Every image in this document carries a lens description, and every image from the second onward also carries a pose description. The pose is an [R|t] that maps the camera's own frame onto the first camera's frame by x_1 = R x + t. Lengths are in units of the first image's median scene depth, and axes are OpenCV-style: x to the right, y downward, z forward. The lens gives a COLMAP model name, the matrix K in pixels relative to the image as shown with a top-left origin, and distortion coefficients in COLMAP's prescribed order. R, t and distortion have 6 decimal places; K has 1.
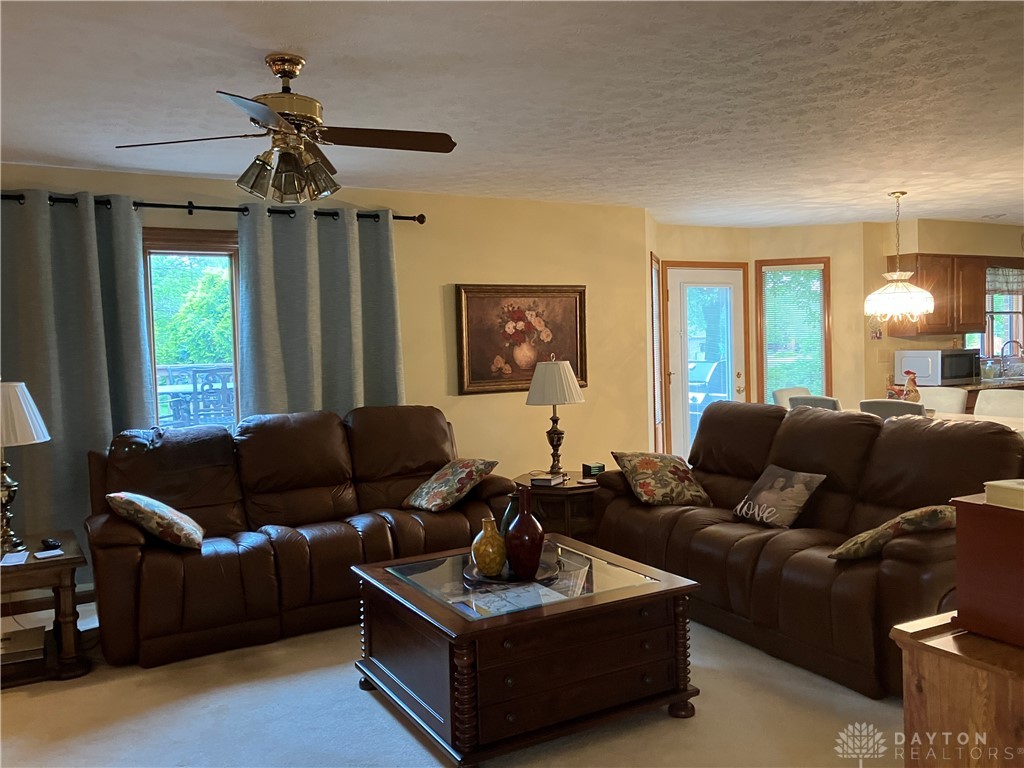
lens RADIAL K [[838.4, 0, 527.7], [0, 838.4, 382.8], [0, 0, 1]] dist [0.006410, -0.006095]
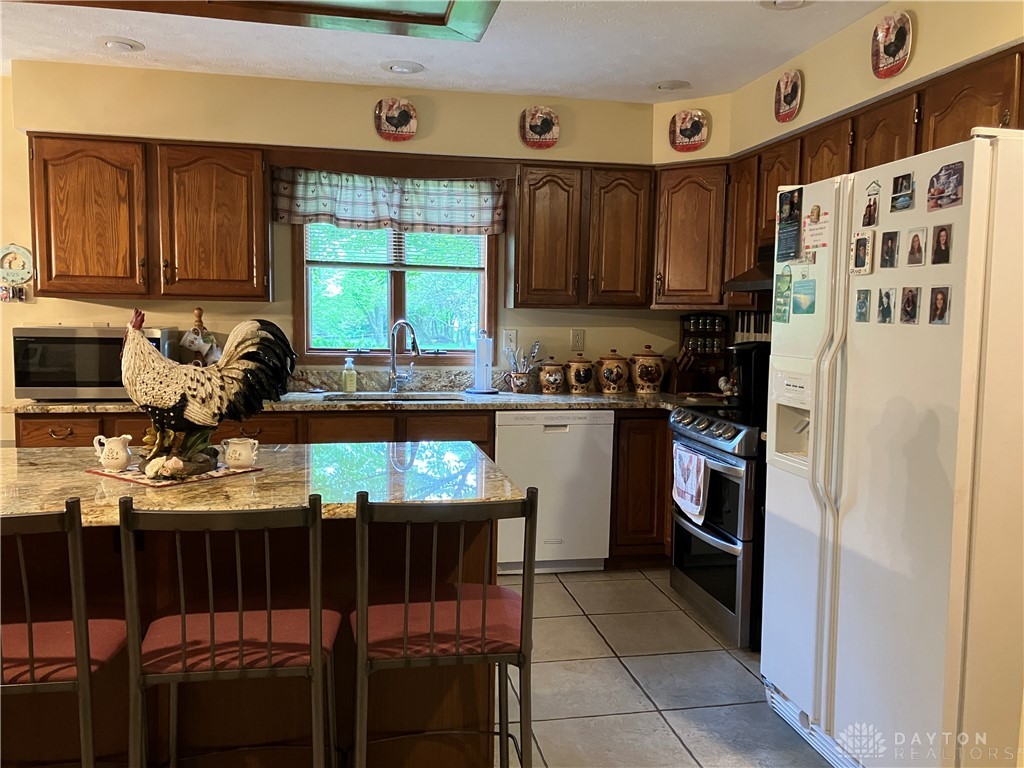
lens RADIAL K [[837.0, 0, 515.2], [0, 837.0, 379.7], [0, 0, 1]] dist [0.050769, -0.073309]
pose [[0.943620, 0.070765, -0.323377, 1.185389], [-0.060867, 0.997318, 0.040633, -0.057833], [0.325386, -0.018659, 0.945397, 0.791228]]
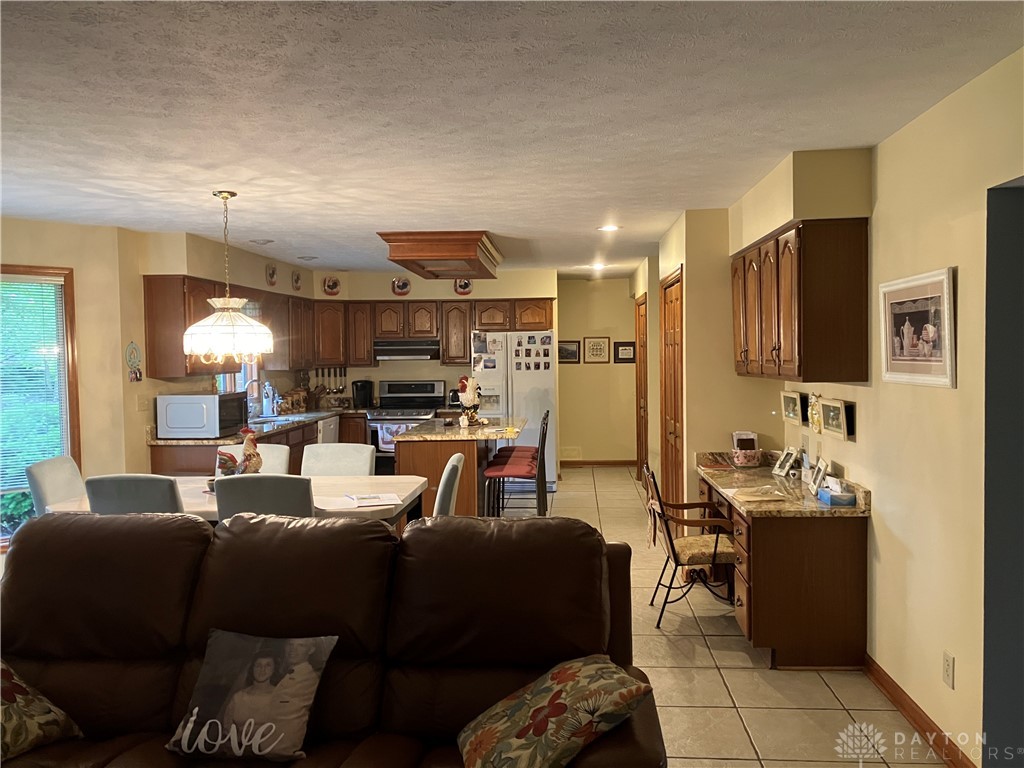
lens RADIAL K [[838.4, 0, 527.7], [0, 838.4, 382.8], [0, 0, 1]] dist [0.006410, -0.006095]
pose [[0.547159, -0.010499, 0.836963, -0.042341], [0.037466, 0.999226, -0.011958, -0.036625], [-0.836189, 0.037901, 0.547129, 0.364143]]
